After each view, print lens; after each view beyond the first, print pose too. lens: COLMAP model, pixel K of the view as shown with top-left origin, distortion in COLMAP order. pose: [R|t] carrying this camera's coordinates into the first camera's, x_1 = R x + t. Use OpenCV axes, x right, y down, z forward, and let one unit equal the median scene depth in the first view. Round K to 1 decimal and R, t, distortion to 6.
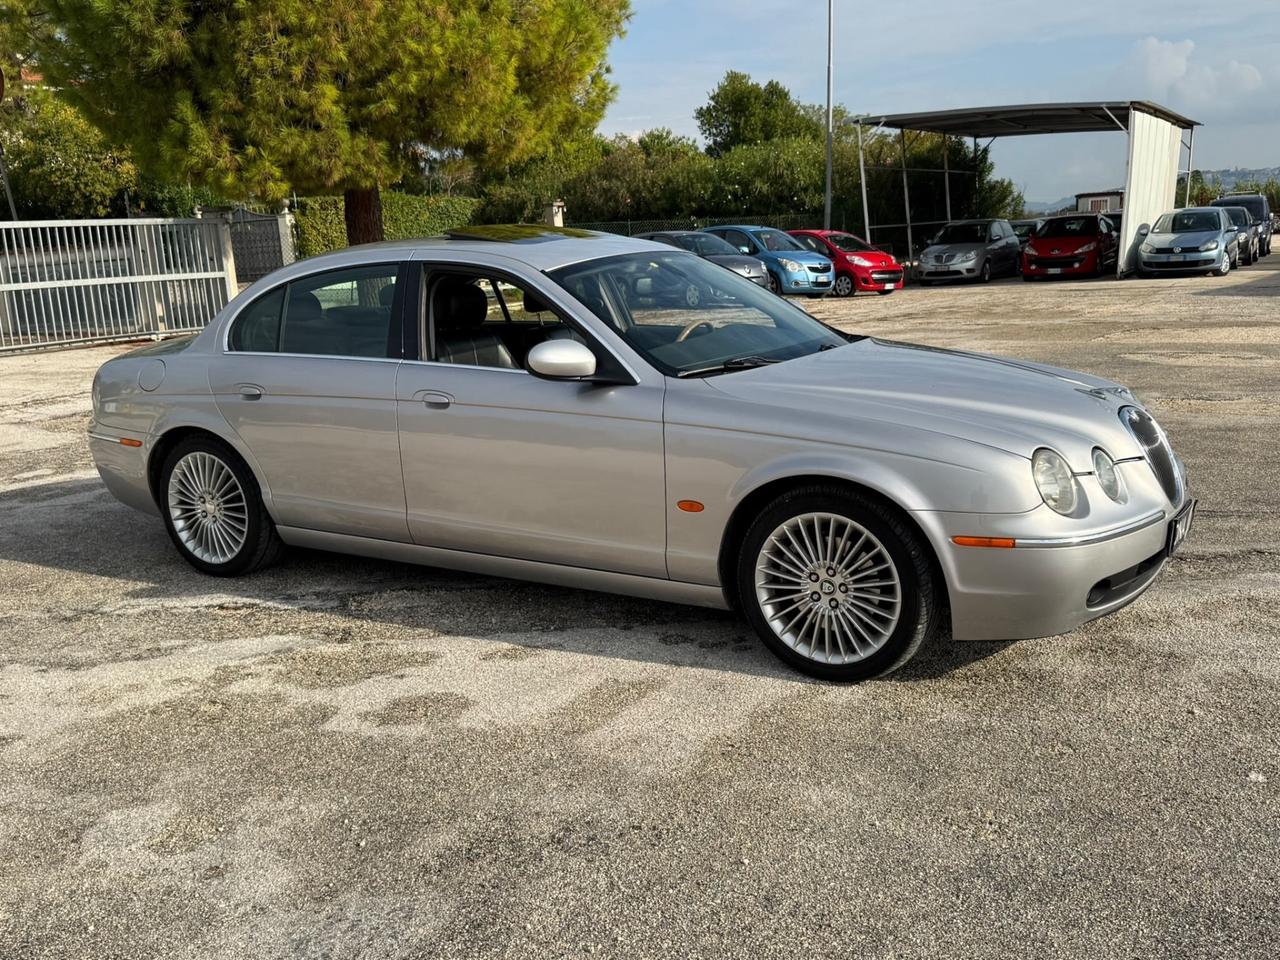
lens RADIAL K [[1304.0, 0, 646.0], [0, 1304.0, 504.0], [0, 0, 1]] dist [0.201064, -0.459027]
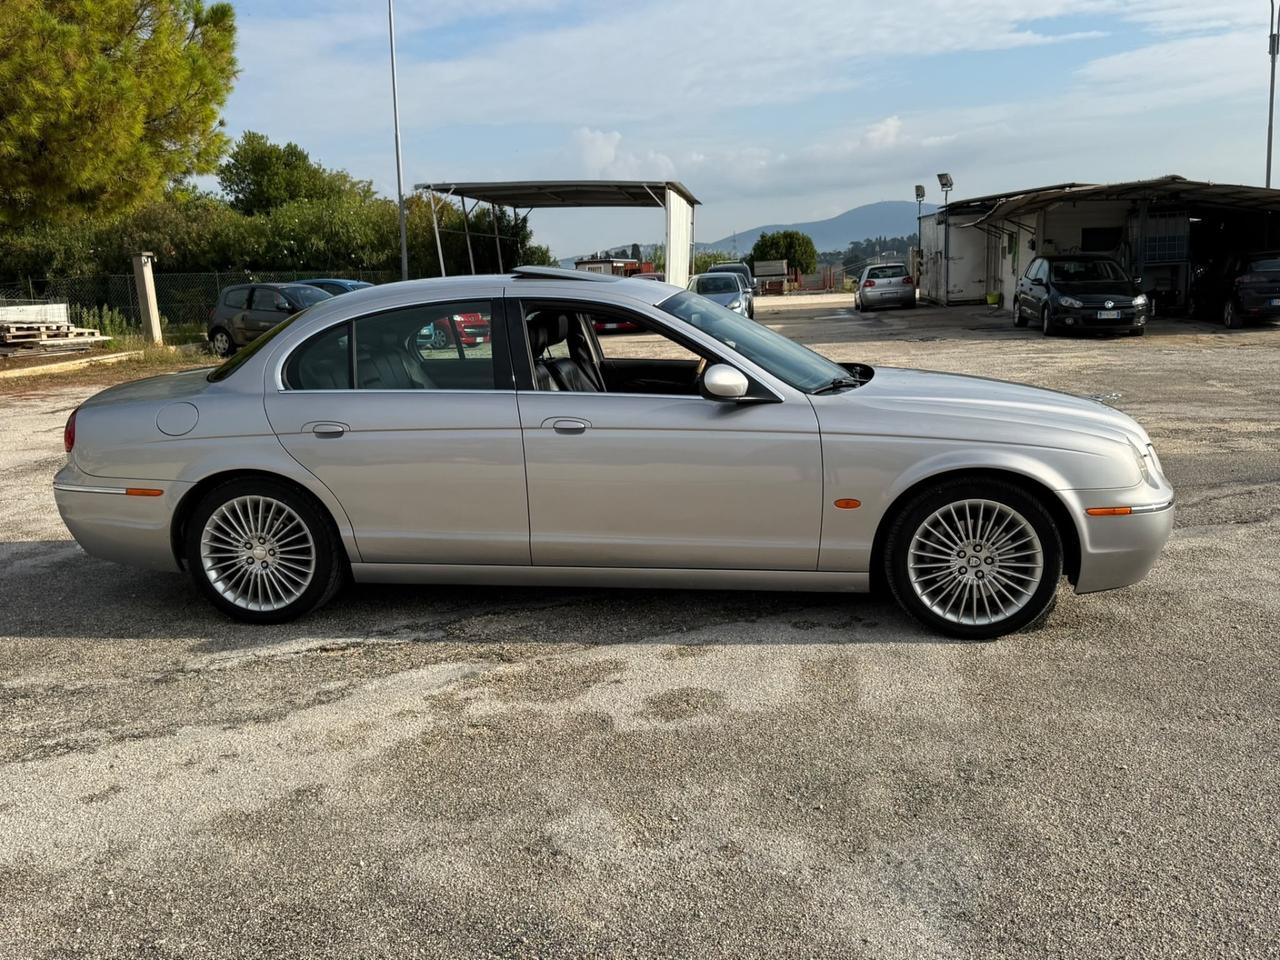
lens RADIAL K [[1249.2, 0, 635.3], [0, 1249.2, 486.5], [0, 0, 1]] dist [0.178173, -0.394817]
pose [[0.907067, -0.057238, 0.417077, -0.144210], [0.078671, 0.996308, -0.034366, 0.002369], [-0.413570, 0.063984, 0.908221, 0.015552]]
